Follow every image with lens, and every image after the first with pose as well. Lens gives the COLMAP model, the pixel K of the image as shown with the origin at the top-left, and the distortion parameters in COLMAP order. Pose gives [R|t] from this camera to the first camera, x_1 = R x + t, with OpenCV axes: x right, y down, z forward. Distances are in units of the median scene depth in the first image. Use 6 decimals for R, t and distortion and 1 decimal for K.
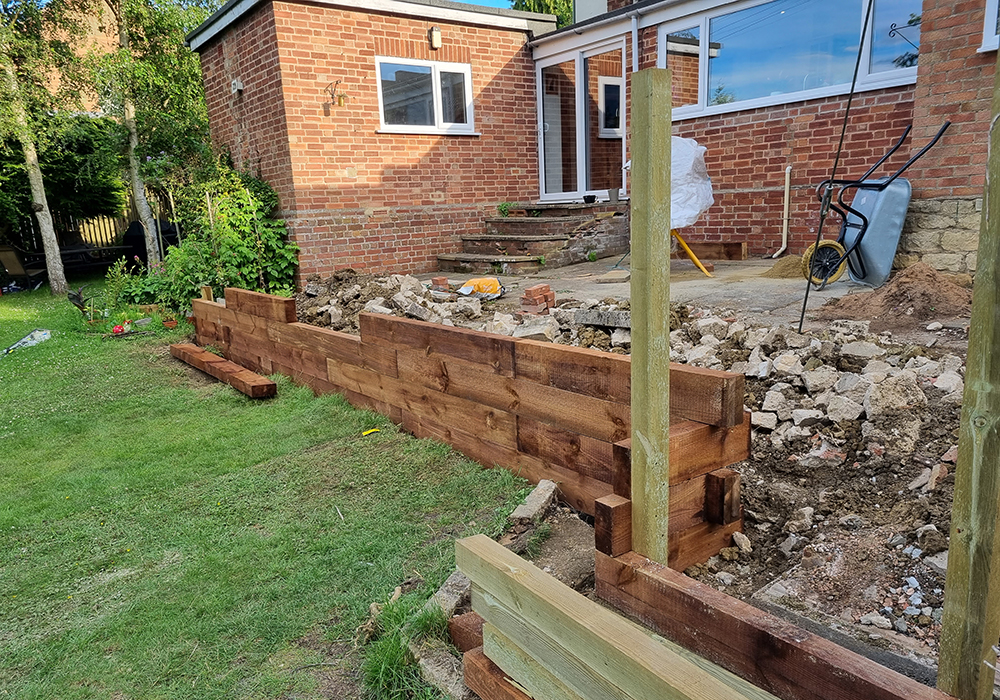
lens RADIAL K [[749.0, 0, 498.8], [0, 749.0, 383.7], [0, 0, 1]] dist [0.046538, -0.023485]
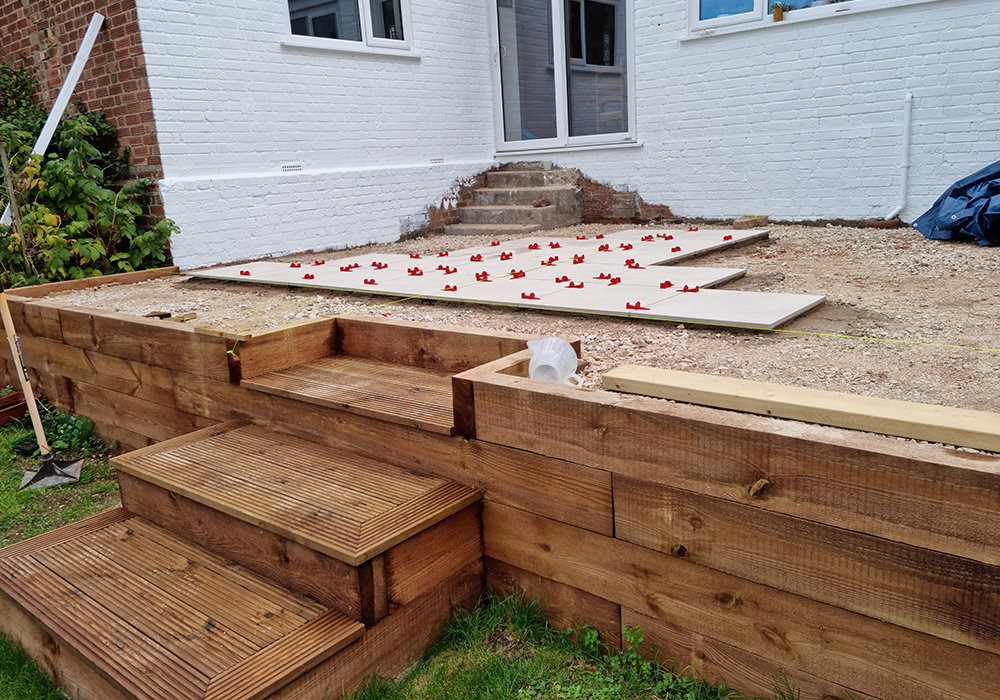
lens RADIAL K [[787.3, 0, 507.4], [0, 787.3, 331.2], [0, 0, 1]] dist [0.109632, -0.117615]
pose [[0.971440, -0.061272, 0.229237, -0.150343], [0.067971, 0.997457, -0.021436, -0.061175], [-0.227341, 0.036405, 0.973134, 0.299327]]
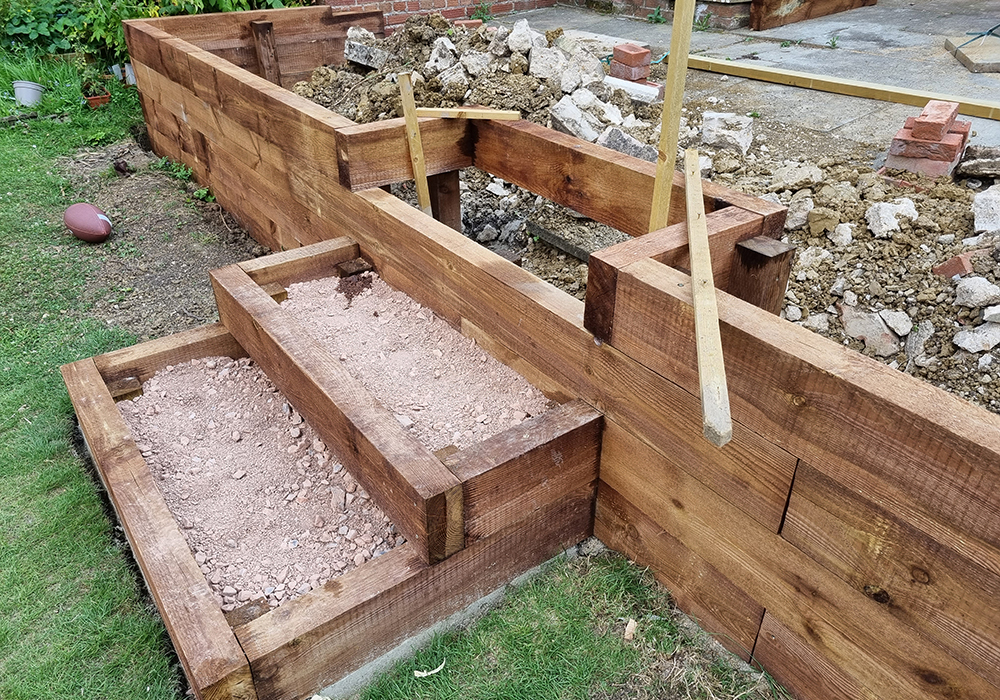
lens RADIAL K [[749.0, 0, 500.0], [0, 749.0, 367.0], [0, 0, 1]] dist [0.046538, -0.023485]
pose [[0.998945, 0.044123, 0.012739, -0.131073], [-0.045854, 0.942754, 0.330323, -0.085309], [0.002566, -0.330558, 0.943782, 0.385510]]
